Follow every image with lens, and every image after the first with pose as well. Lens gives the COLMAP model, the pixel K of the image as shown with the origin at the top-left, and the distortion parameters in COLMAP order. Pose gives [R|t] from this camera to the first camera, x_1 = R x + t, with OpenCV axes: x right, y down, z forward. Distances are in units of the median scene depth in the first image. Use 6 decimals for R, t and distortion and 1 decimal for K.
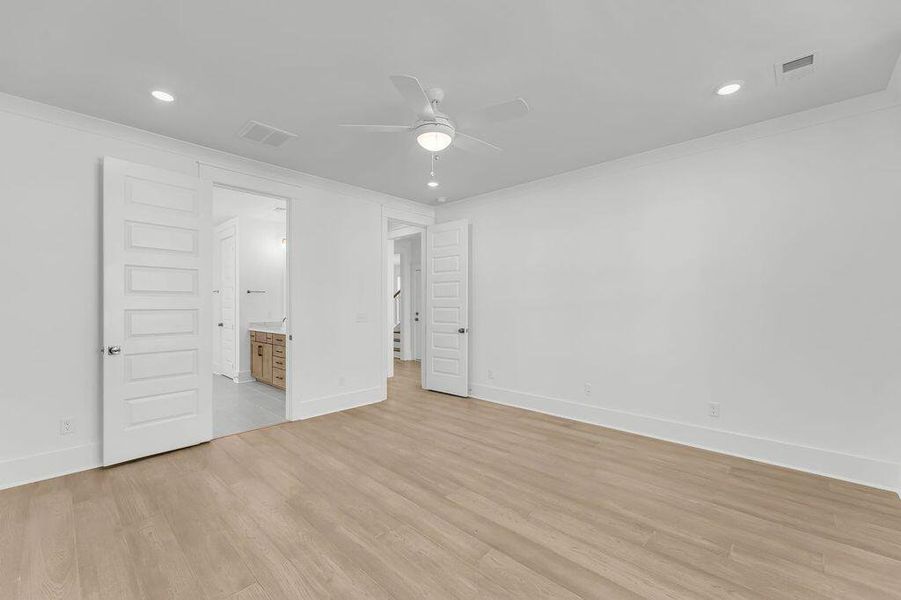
lens RADIAL K [[373.5, 0, 448.9], [0, 373.5, 299.7], [0, 0, 1]] dist [0.002446, 0.000886]
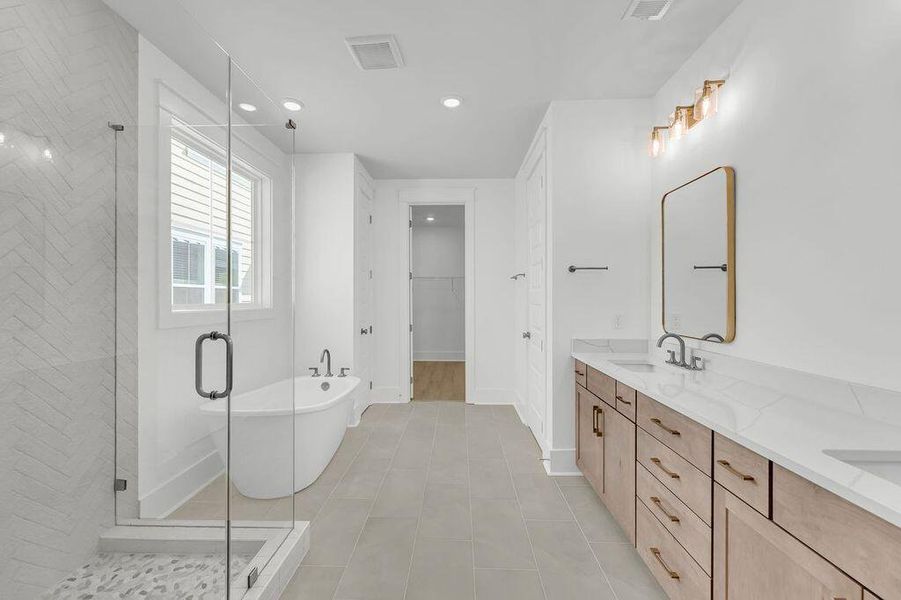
lens RADIAL K [[373.5, 0, 450.1], [0, 373.5, 296.3], [0, 0, 1]] dist [0.002446, 0.000886]
pose [[0.674000, -0.002214, -0.738728, -0.312465], [-0.000695, 0.999993, -0.003631, 0.012940], [0.738731, 0.002960, 0.673994, 0.607271]]
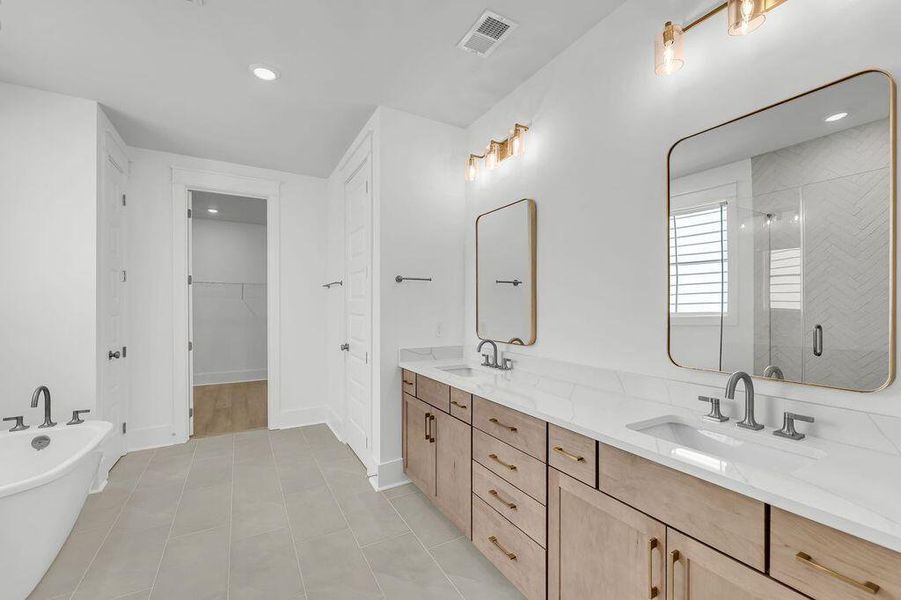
lens RADIAL K [[373.5, 0, 455.9], [0, 373.5, 305.7], [0, 0, 1]] dist [0.002446, 0.000886]
pose [[0.959357, -0.000980, -0.282194, -0.352426], [0.000025, 0.999994, -0.003387, 0.011898], [0.282195, 0.003242, 0.959351, 0.606556]]
